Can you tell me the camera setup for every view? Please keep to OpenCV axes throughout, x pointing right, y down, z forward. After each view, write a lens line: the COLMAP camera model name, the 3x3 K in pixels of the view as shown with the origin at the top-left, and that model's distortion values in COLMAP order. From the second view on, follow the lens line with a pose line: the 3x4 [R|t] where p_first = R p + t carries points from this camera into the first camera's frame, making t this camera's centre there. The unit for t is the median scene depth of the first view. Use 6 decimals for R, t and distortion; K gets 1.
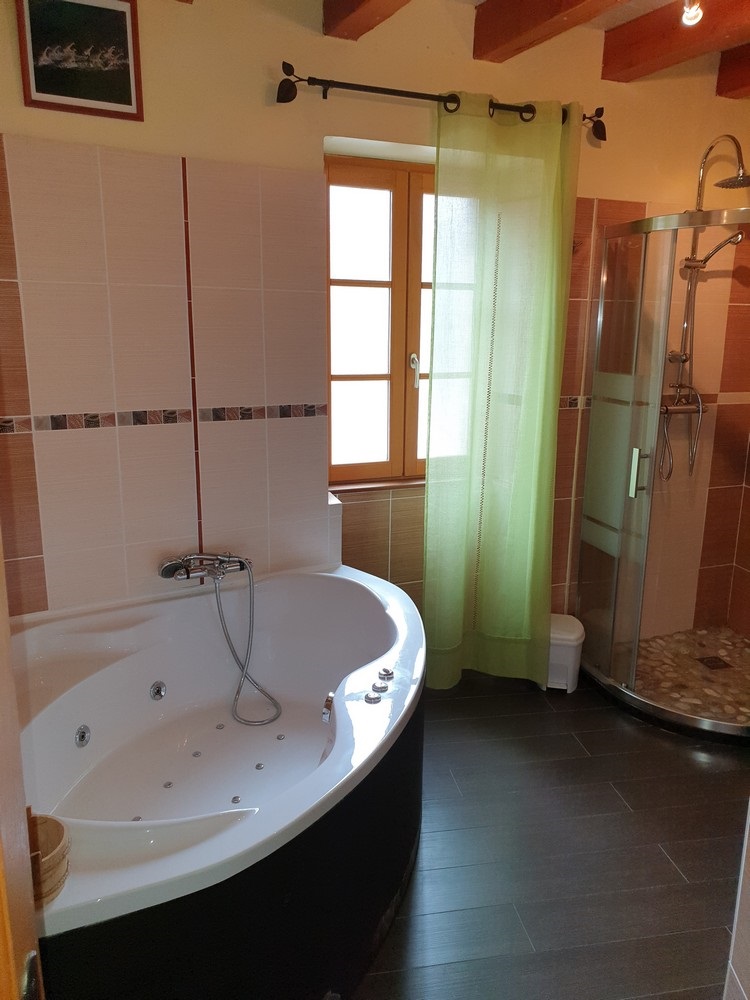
lens RADIAL K [[756.3, 0, 378.6], [0, 756.3, 483.4], [0, 0, 1]] dist [0.008287, 0.010130]
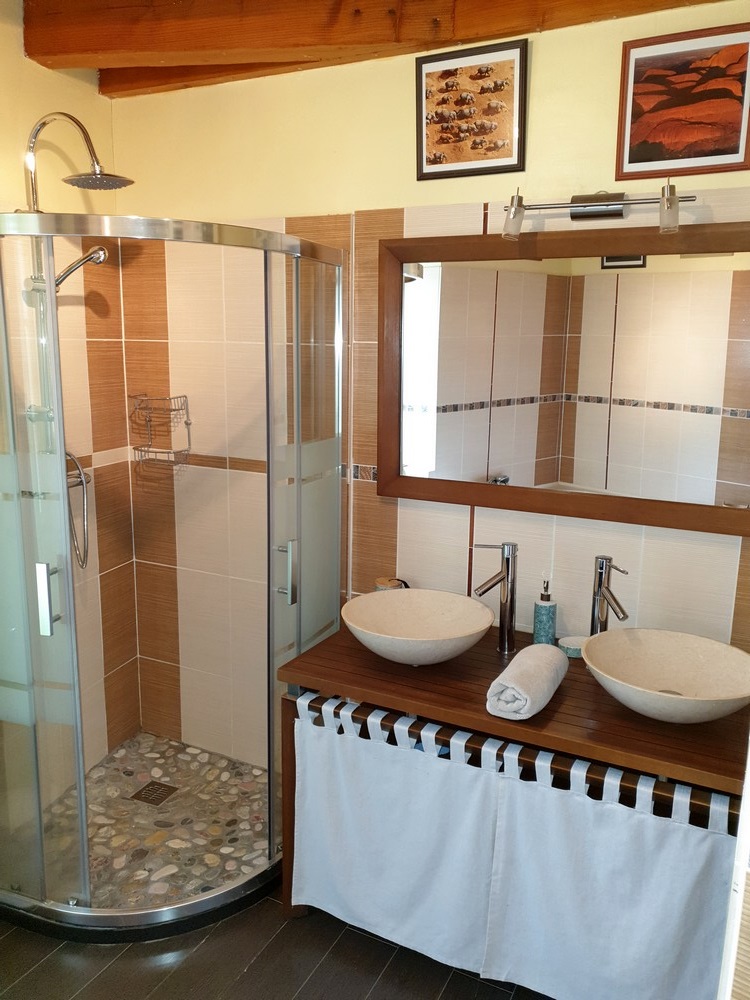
lens RADIAL K [[756.3, 0, 378.6], [0, 756.3, 483.4], [0, 0, 1]] dist [0.008287, 0.010130]
pose [[0.580553, -0.151043, 0.800090, -0.004923], [0.162665, 0.984349, 0.067796, -0.097958], [-0.797808, 0.090788, 0.596036, 0.321953]]
